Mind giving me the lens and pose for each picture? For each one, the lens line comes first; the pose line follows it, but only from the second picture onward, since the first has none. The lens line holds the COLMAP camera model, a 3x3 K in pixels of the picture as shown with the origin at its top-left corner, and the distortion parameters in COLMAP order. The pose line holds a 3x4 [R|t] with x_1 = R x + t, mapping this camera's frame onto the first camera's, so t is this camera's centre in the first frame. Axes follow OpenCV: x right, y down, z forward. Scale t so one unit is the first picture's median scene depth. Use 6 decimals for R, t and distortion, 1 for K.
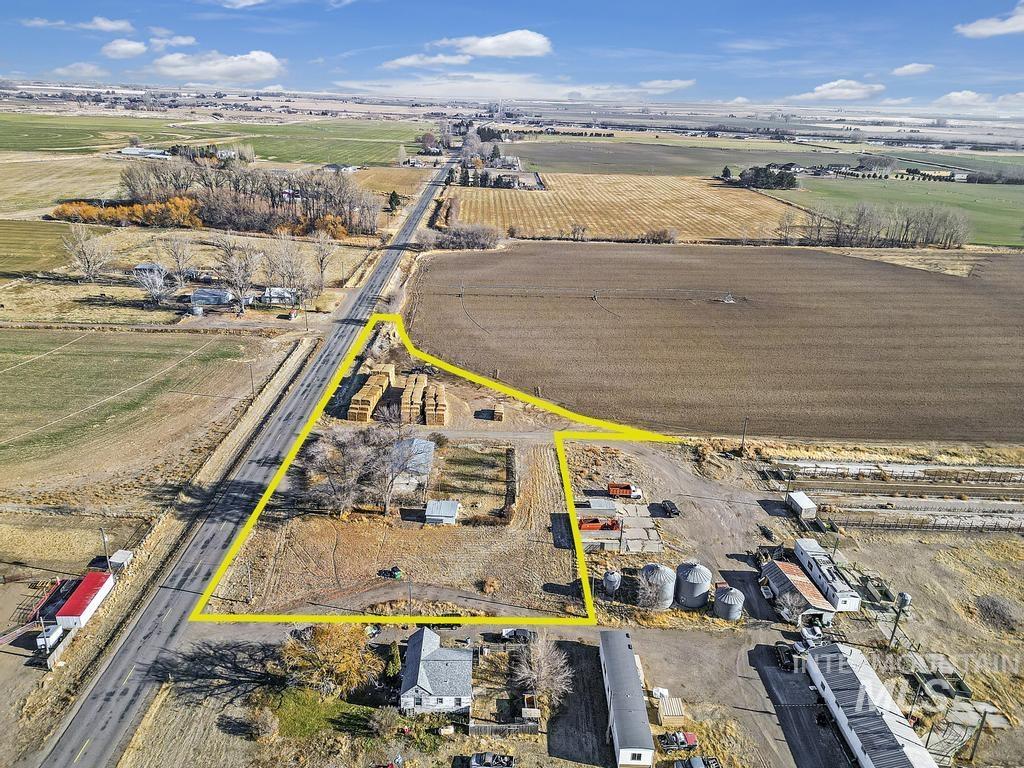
lens RADIAL K [[709.1, 0, 510.2], [0, 709.1, 388.0], [0, 0, 1]] dist [0.083438, -0.080433]
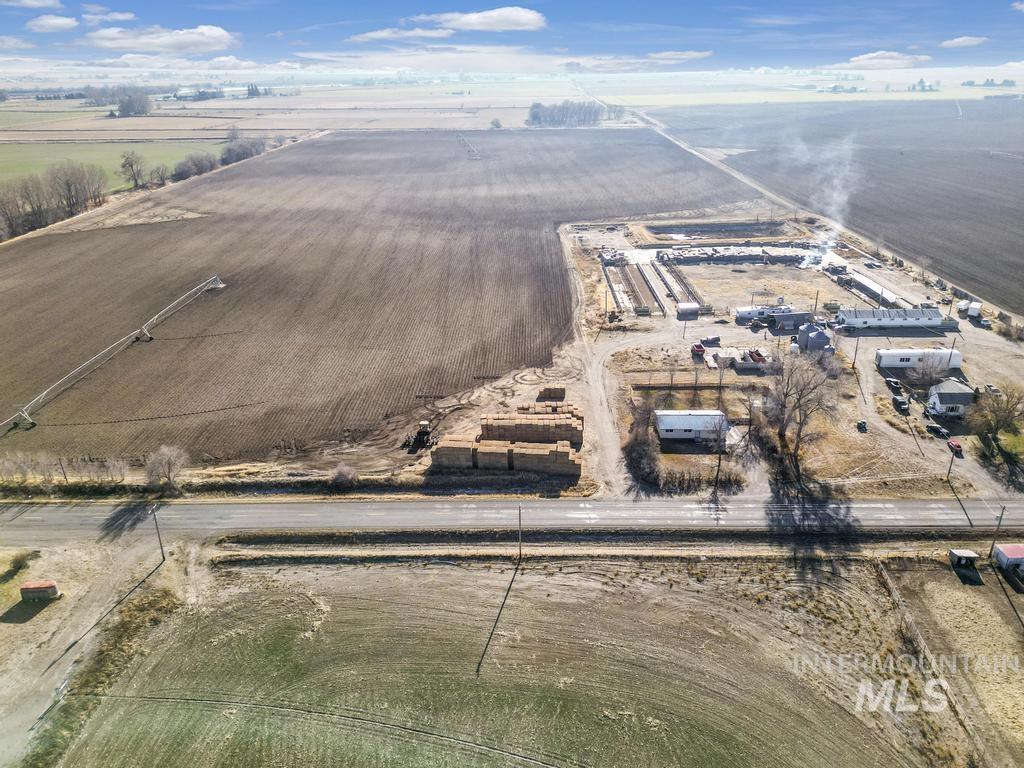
lens RADIAL K [[725.9, 0, 512.0], [0, 725.9, 384.0], [0, 0, 1]] dist [0.066912, -0.059000]
pose [[0.043710, -0.437246, 0.898279, -0.857654], [0.391284, 0.834799, 0.387307, -0.359515], [-0.919231, 0.334553, 0.207577, 0.813271]]
